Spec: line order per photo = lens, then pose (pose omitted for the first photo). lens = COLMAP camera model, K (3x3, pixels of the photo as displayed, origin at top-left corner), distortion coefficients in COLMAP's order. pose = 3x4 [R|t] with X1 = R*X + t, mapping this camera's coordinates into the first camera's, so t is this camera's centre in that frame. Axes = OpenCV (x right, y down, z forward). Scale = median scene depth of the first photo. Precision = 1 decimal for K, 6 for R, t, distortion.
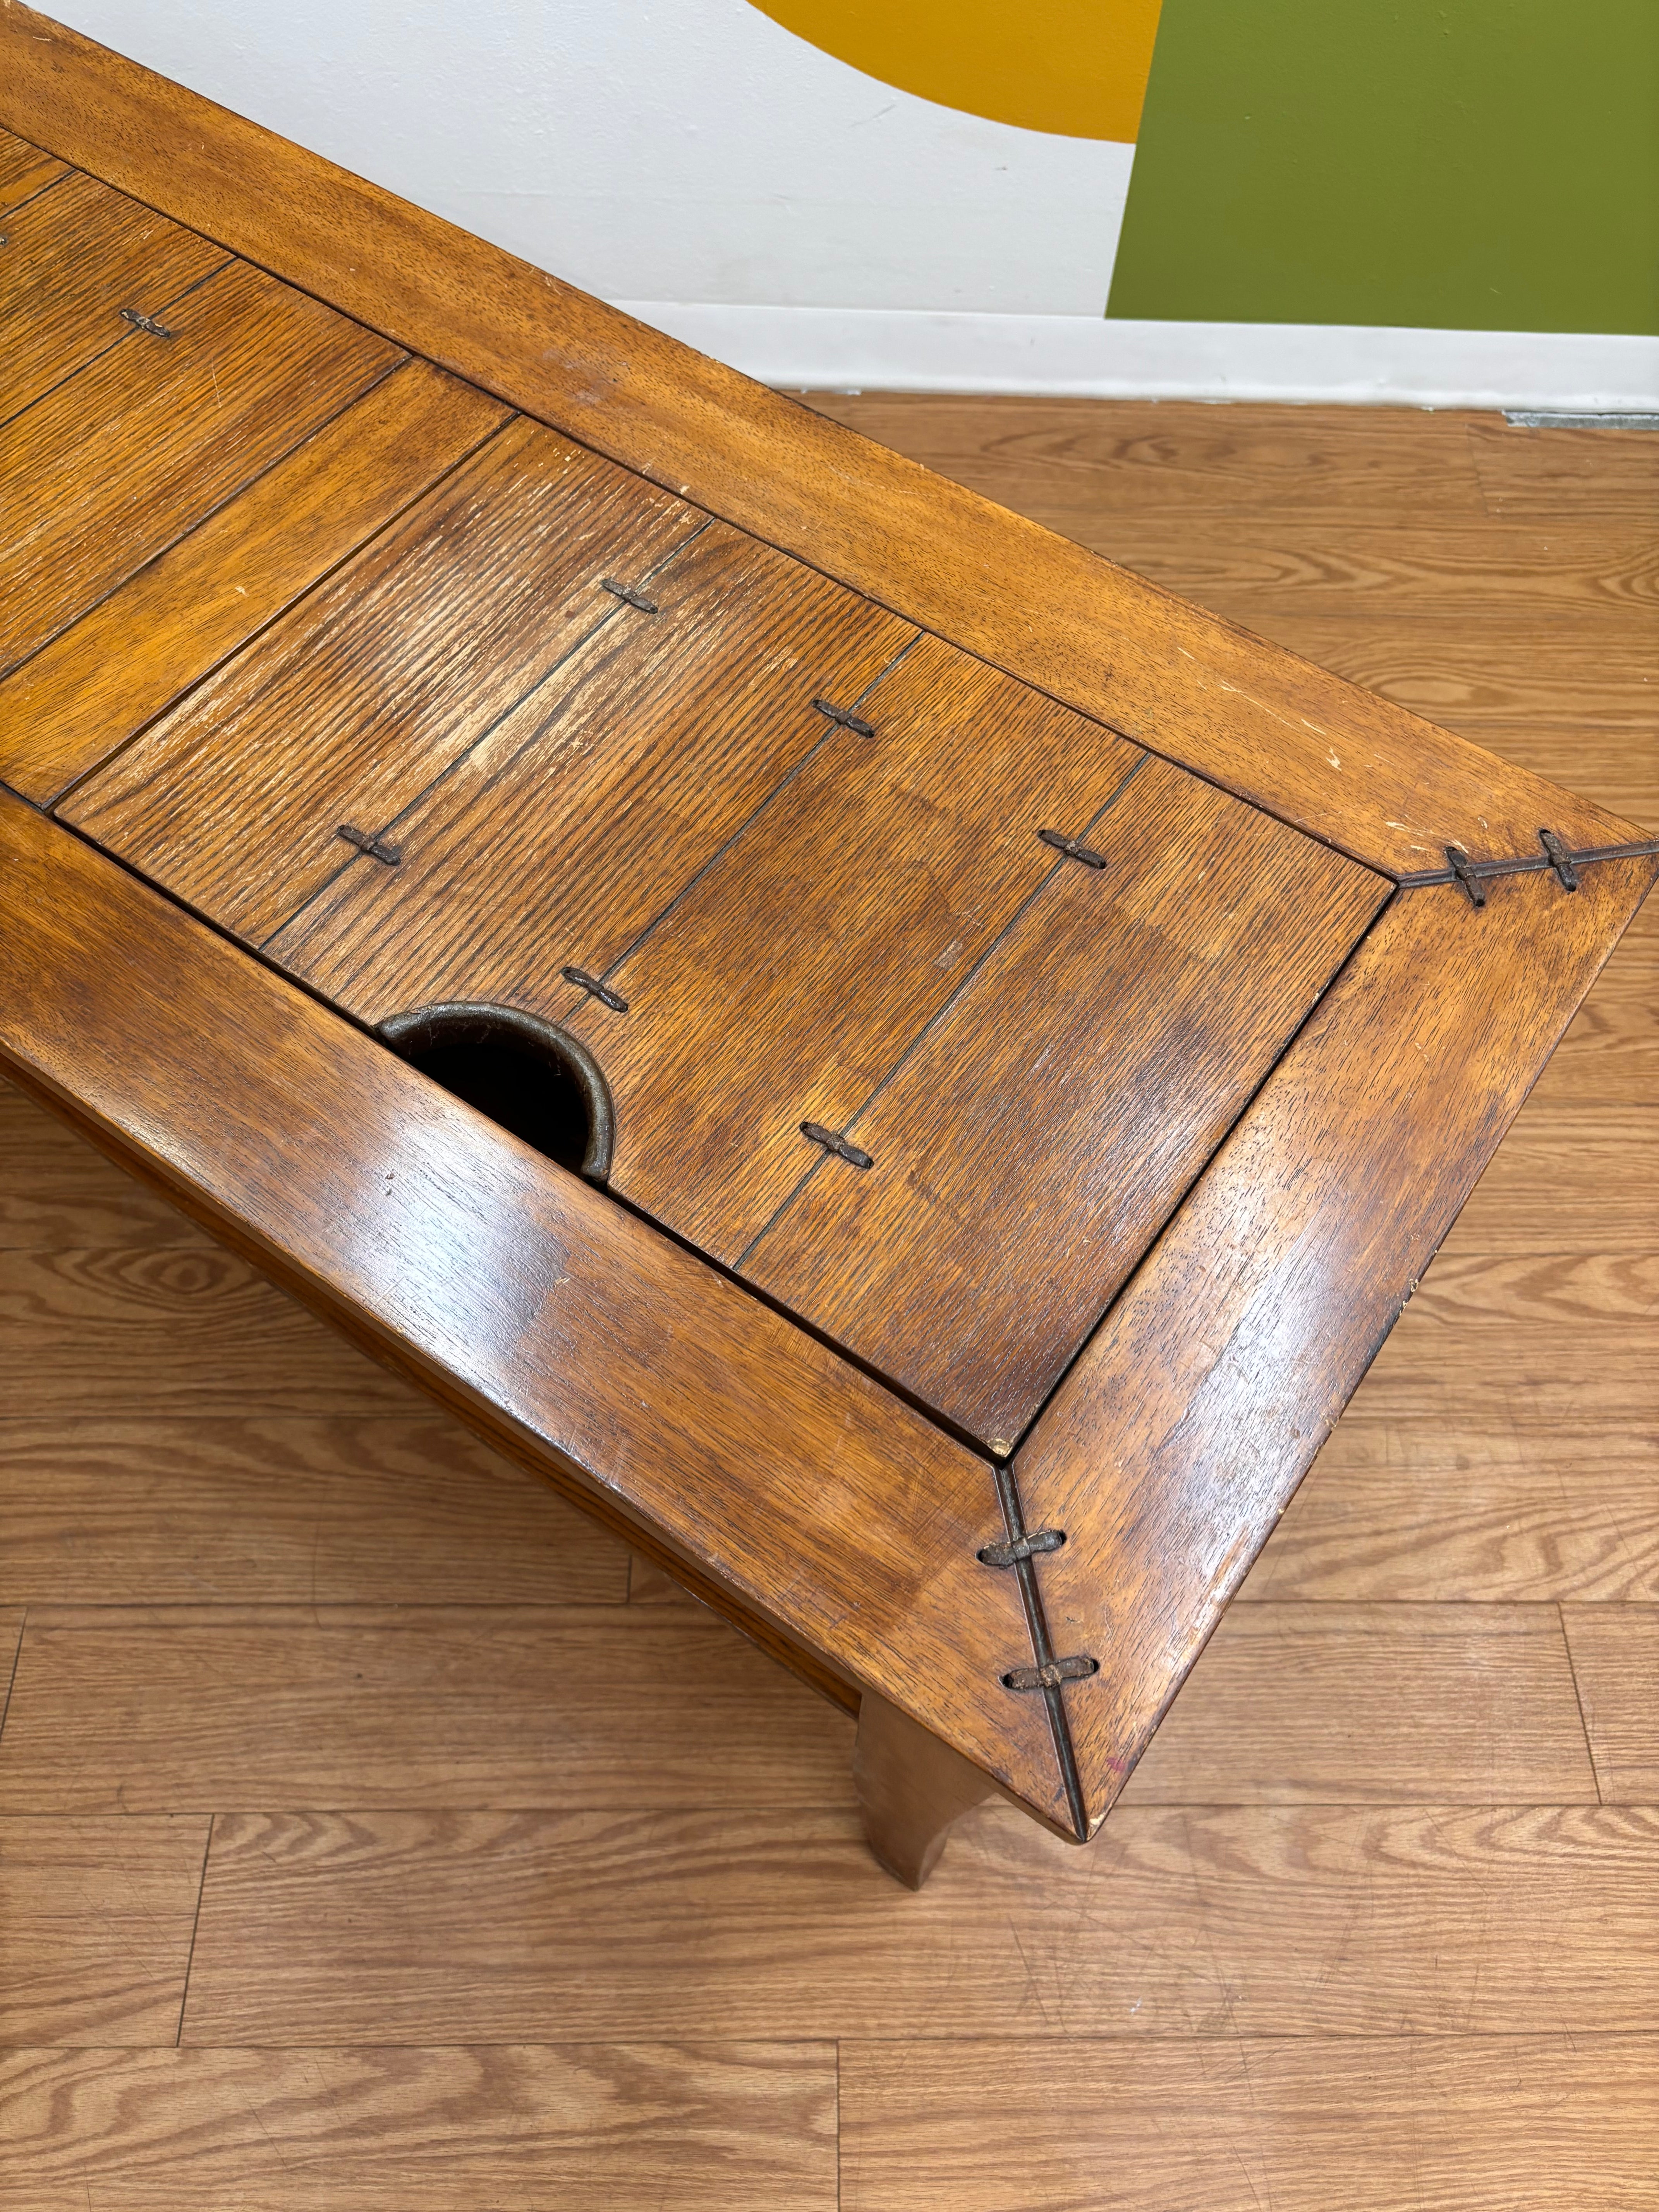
lens RADIAL K [[1681.7, 0, 839.6], [0, 1681.7, 1112.5], [0, 0, 1]] dist [0.046913, -0.059102]
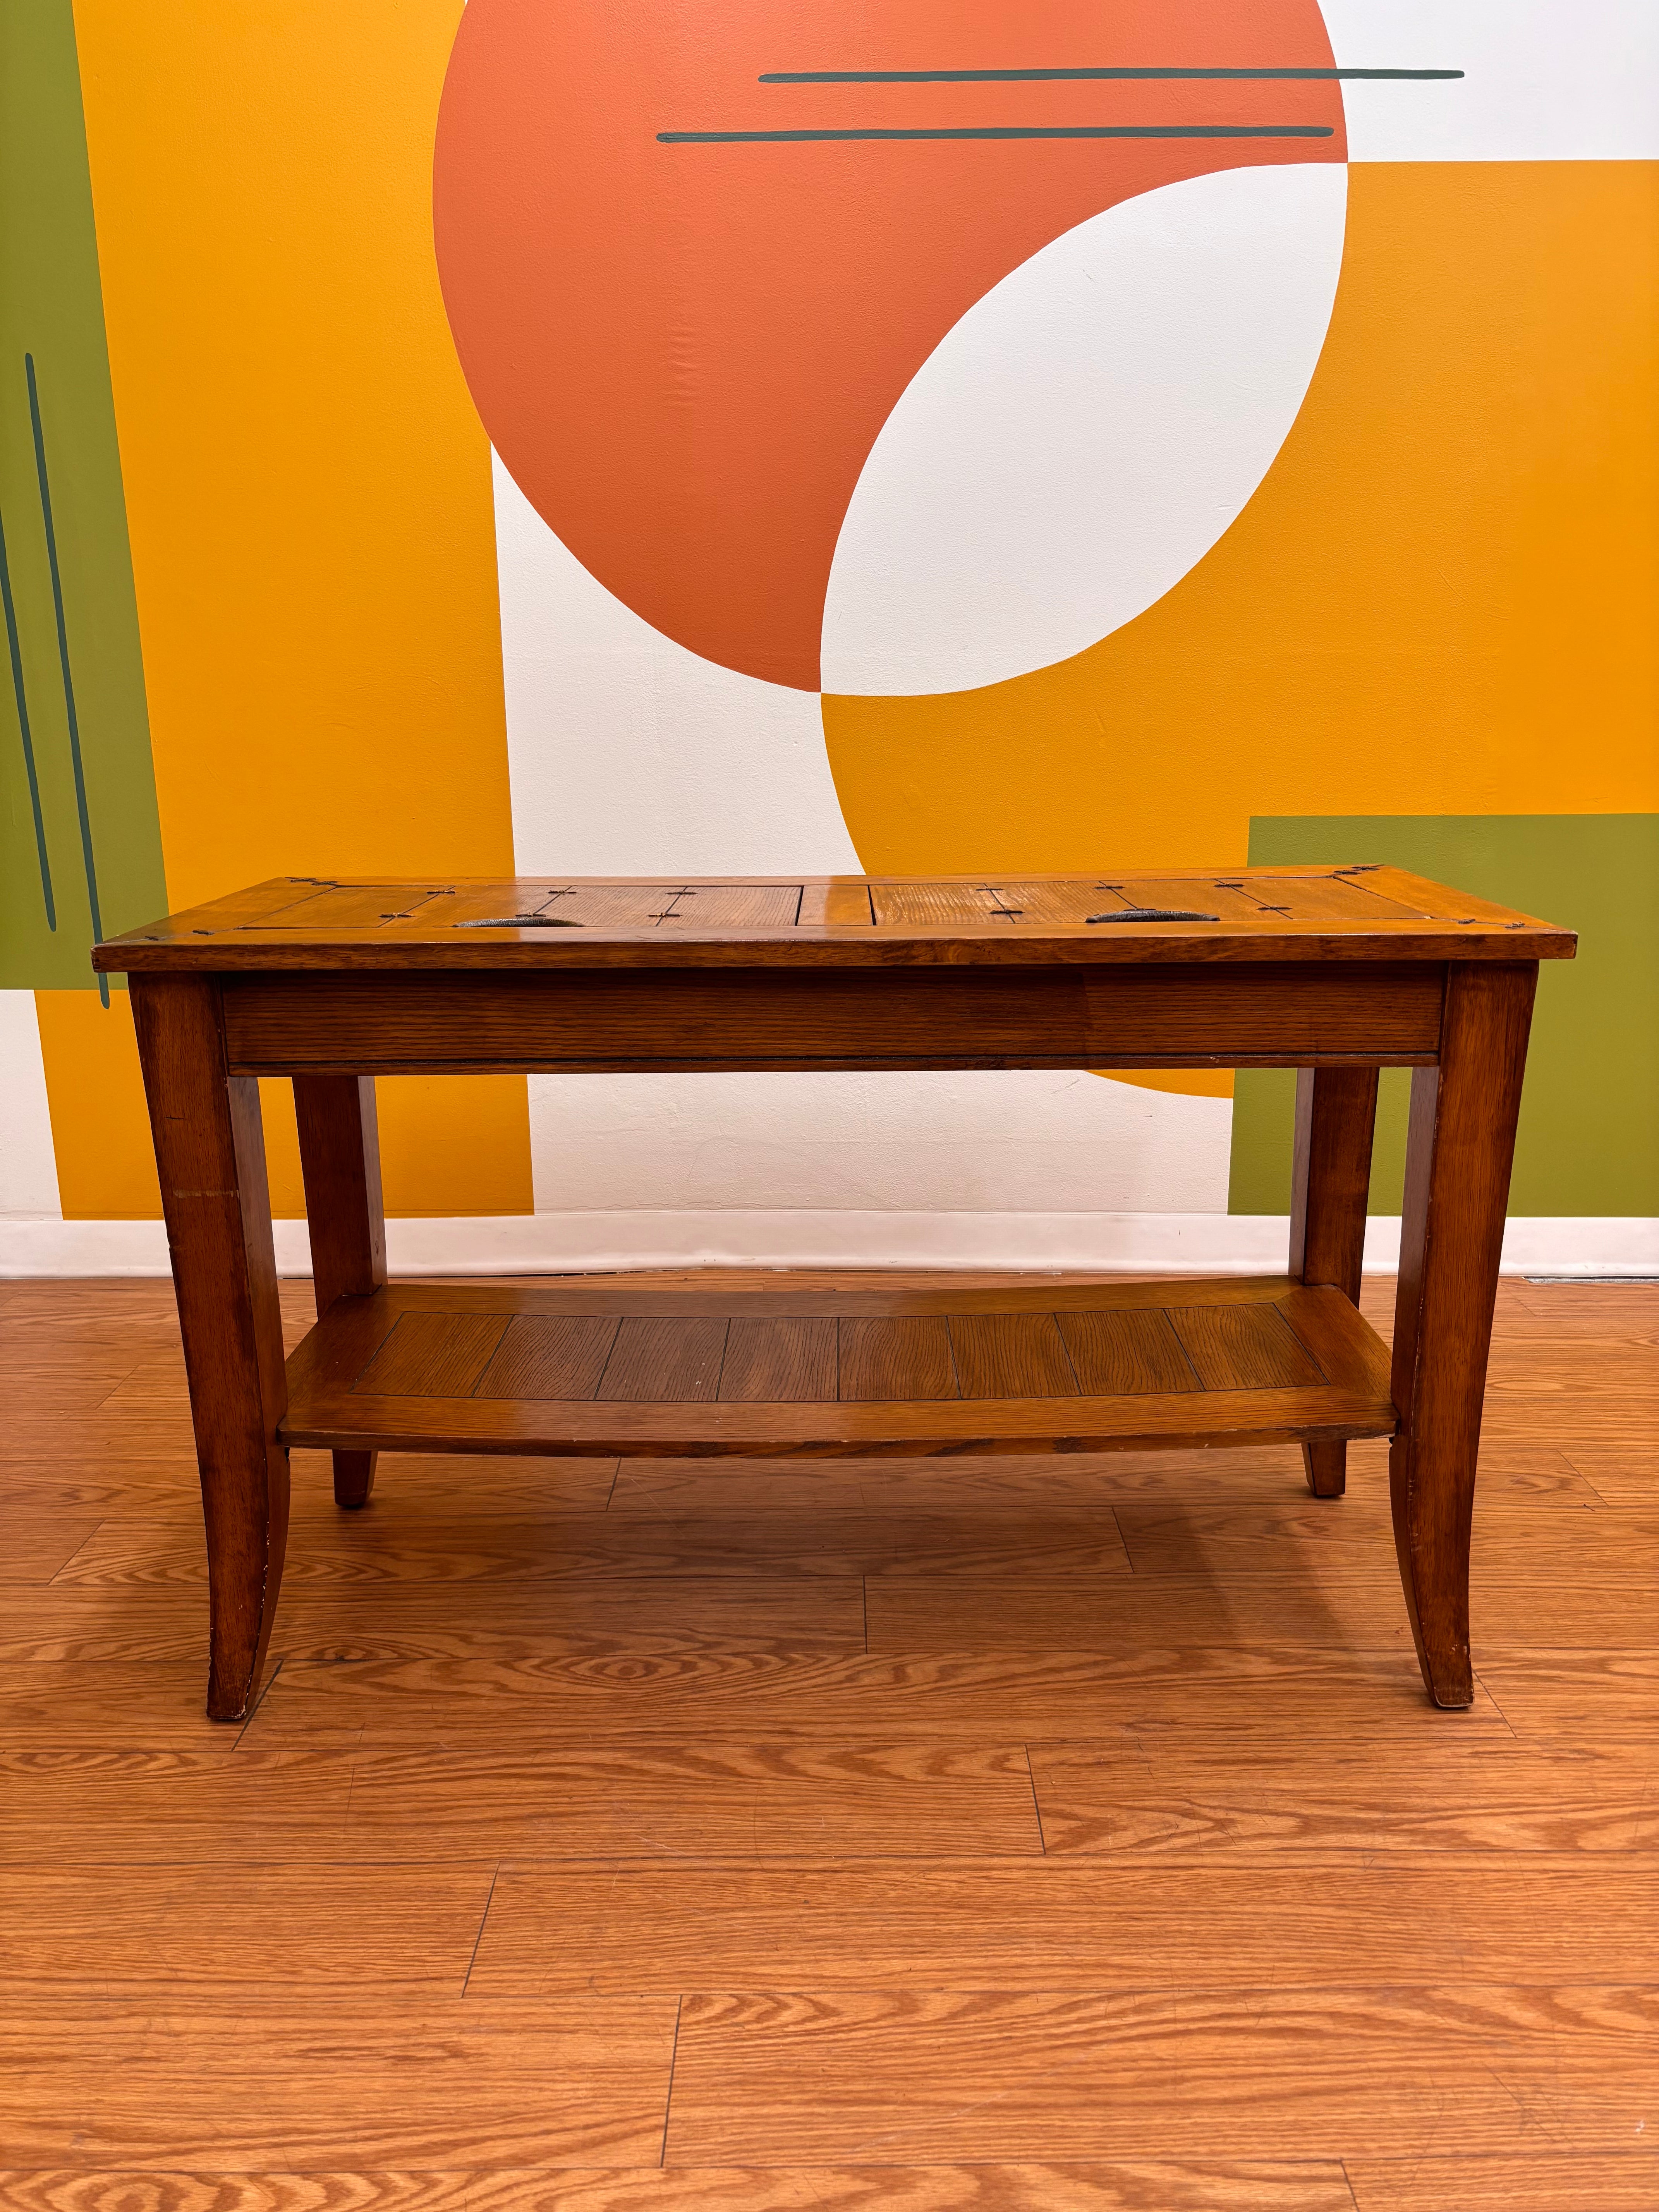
lens RADIAL K [[1656.5, 0, 839.9], [0, 1656.5, 1100.3], [0, 0, 1]] dist [0.083638, -0.095037]
pose [[0.999475, -0.030828, -0.009951, -0.250752], [0.013448, 0.674308, -0.738328, 0.822837], [0.029471, 0.737807, 0.674368, -0.094638]]
